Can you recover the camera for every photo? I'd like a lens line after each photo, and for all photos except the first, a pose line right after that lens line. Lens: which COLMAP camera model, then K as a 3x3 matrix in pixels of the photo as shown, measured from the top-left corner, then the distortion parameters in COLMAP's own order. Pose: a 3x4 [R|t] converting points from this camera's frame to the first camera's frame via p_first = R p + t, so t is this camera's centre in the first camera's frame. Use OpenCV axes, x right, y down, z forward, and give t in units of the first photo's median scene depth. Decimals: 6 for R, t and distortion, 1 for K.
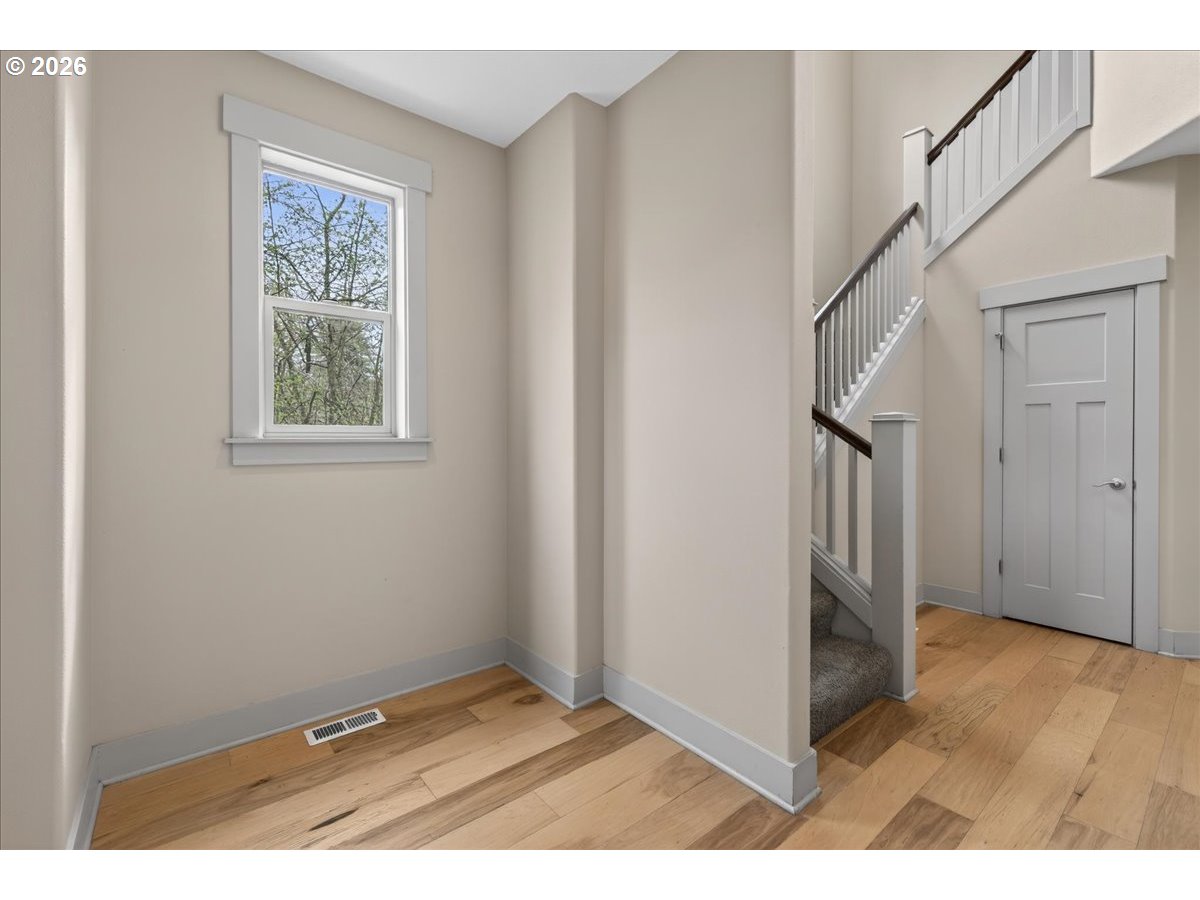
lens RADIAL K [[525.3, 0, 600.0], [0, 525.3, 450.0], [0, 0, 1]] dist [0.000267, -0.000382]
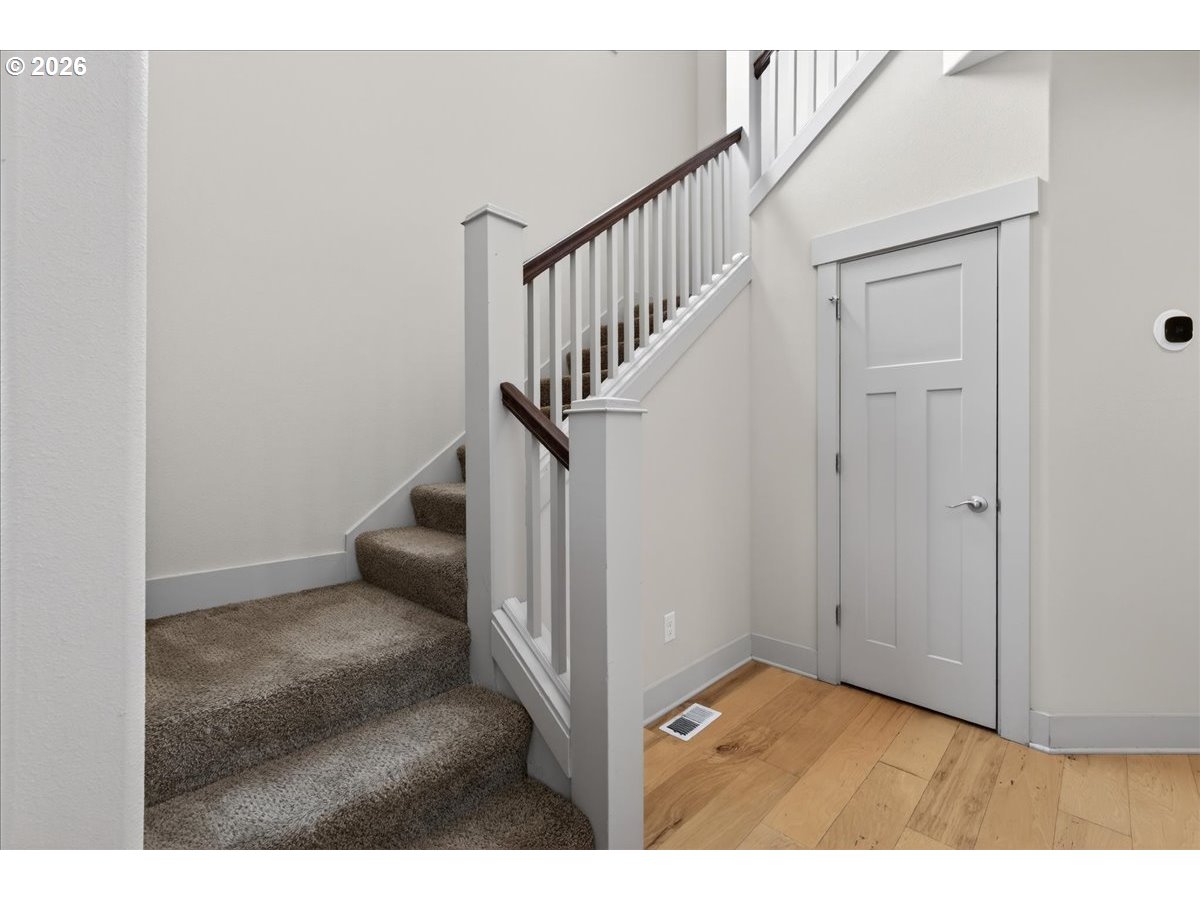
lens RADIAL K [[517.0, 0, 597.5], [0, 517.0, 453.4], [0, 0, 1]] dist [0.001322, -0.000710]
pose [[0.993993, -0.007911, 0.109161, 0.391270], [0.007365, 0.999958, 0.005404, -0.011298], [-0.109199, -0.004567, 0.994009, 0.354431]]
